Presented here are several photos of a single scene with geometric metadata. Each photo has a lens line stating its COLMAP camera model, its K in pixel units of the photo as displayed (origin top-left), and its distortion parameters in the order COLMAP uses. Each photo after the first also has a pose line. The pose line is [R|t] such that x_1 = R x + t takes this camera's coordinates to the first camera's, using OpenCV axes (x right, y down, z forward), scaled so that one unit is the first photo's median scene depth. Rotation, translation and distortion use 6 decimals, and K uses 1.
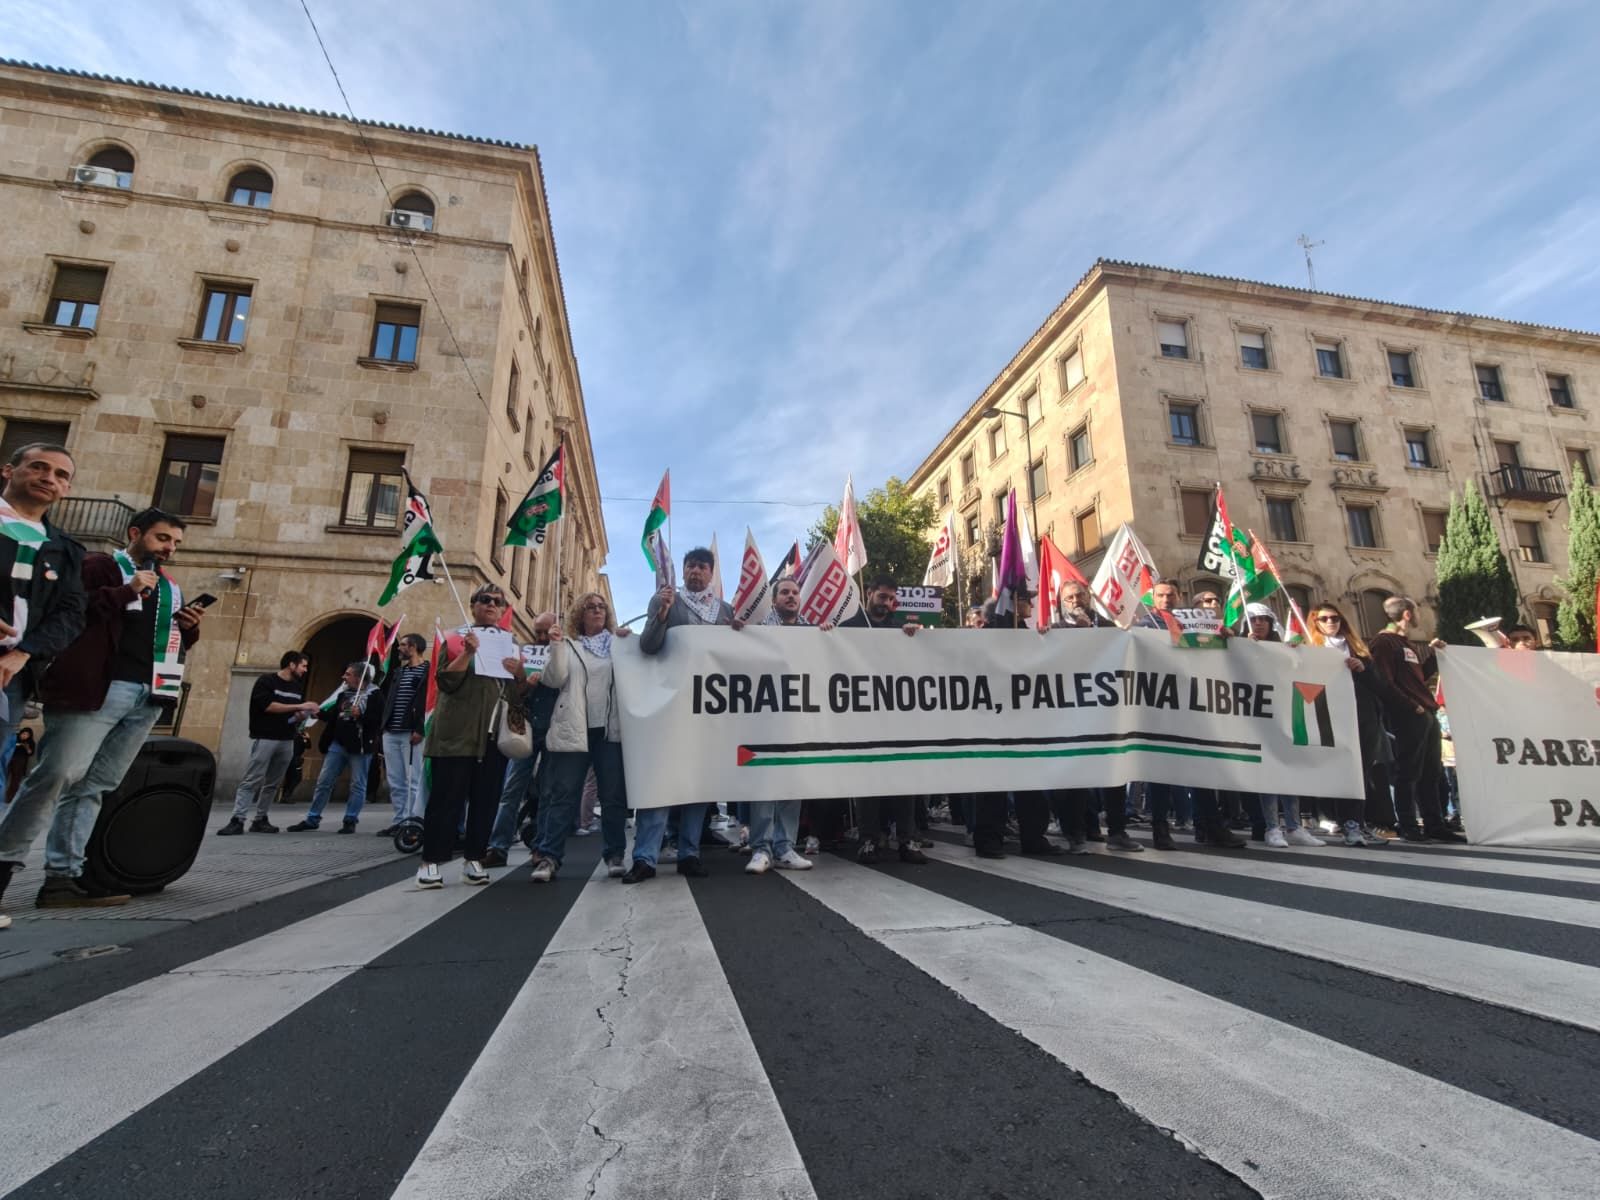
lens RADIAL K [[724.7, 0, 799.0], [0, 724.7, 605.8], [0, 0, 1]] dist [0.000509, 0.001369]
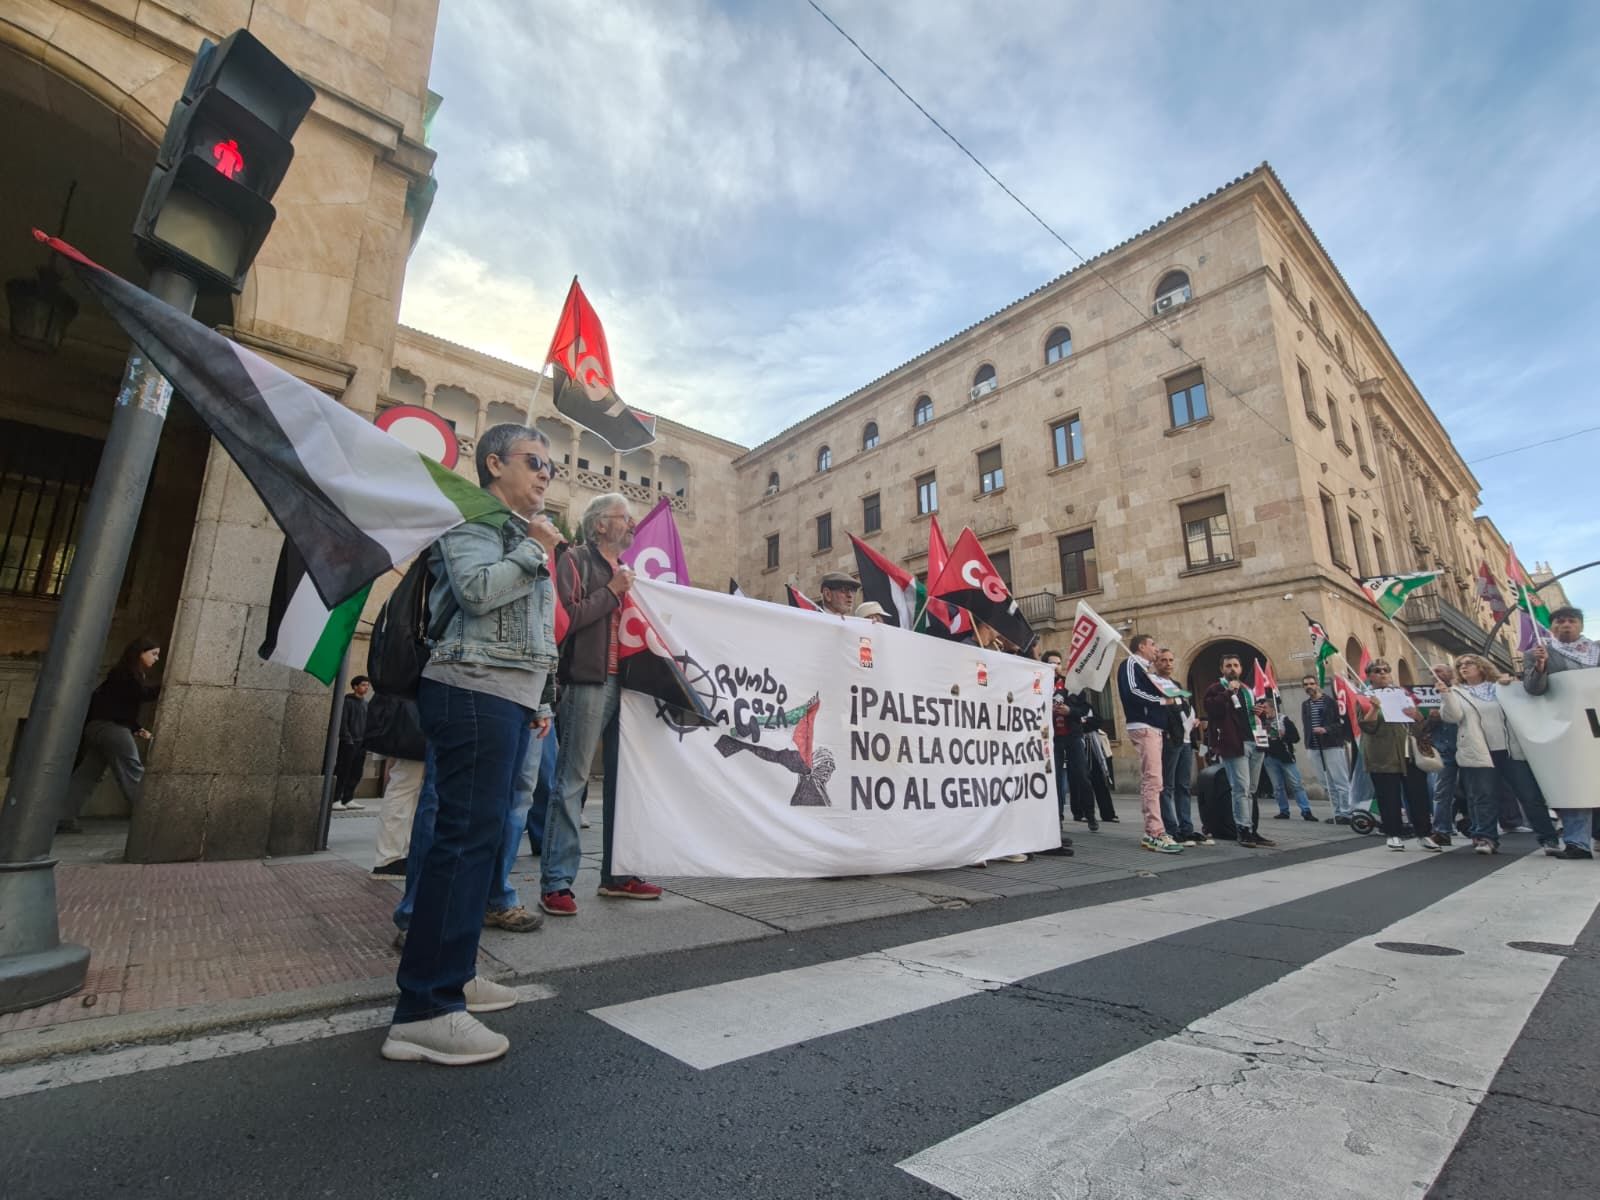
lens RADIAL K [[722.1, 0, 800.9], [0, 722.1, 605.2], [0, 0, 1]] dist [0.000725, -0.000023]
pose [[0.487031, -0.202875, -0.849495, 0.061248], [0.208130, 0.971586, -0.112707, -0.046310], [0.848223, -0.121914, 0.515417, -0.165534]]
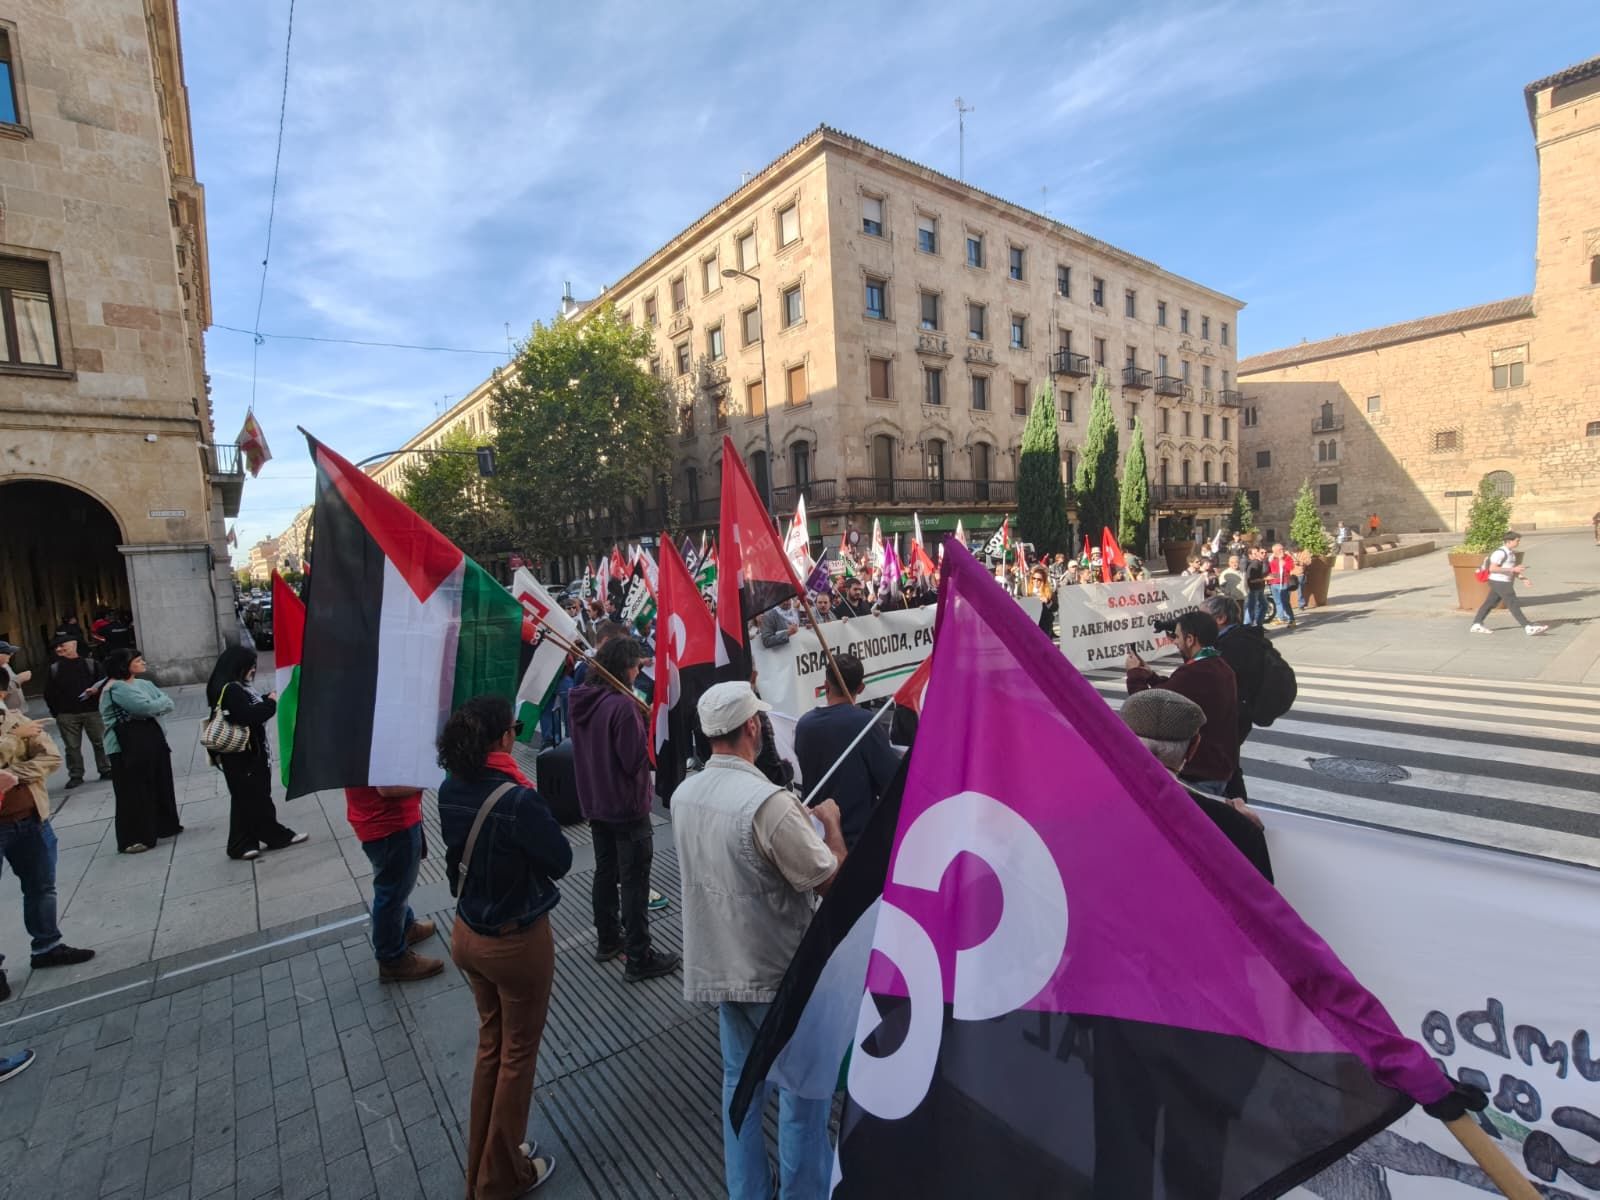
lens RADIAL K [[728.4, 0, 799.3], [0, 728.4, 604.1], [0, 0, 1]] dist [0.013404, -0.000168]
pose [[0.888276, -0.082915, 0.451765, -0.201037], [-0.053459, 0.958224, 0.280980, -0.117373], [-0.456189, -0.273738, 0.846734, -0.124063]]
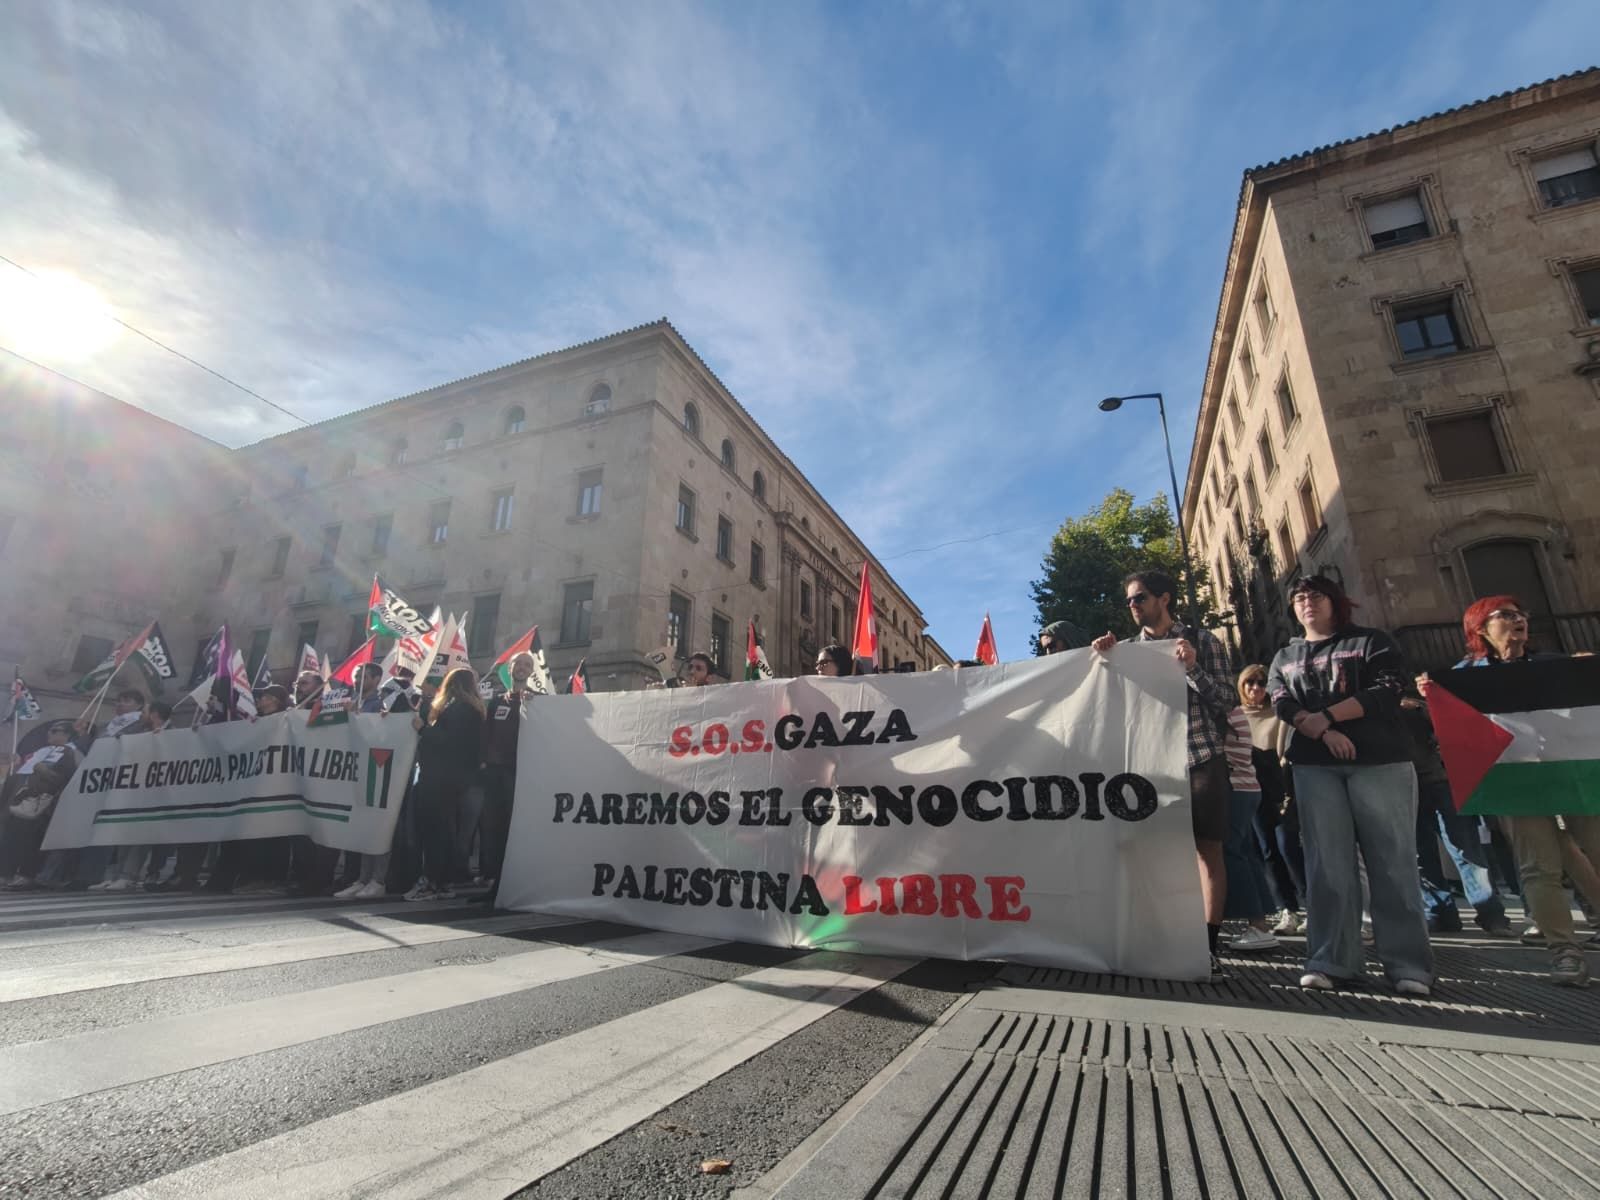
lens RADIAL K [[724.7, 0, 799.0], [0, 724.7, 605.8], [0, 0, 1]] dist [0.000509, 0.001369]
pose [[0.825609, -0.160697, -0.540876, 0.435813], [0.119950, 0.986662, -0.110048, 0.021495], [0.551346, 0.025978, 0.833872, 0.100159]]
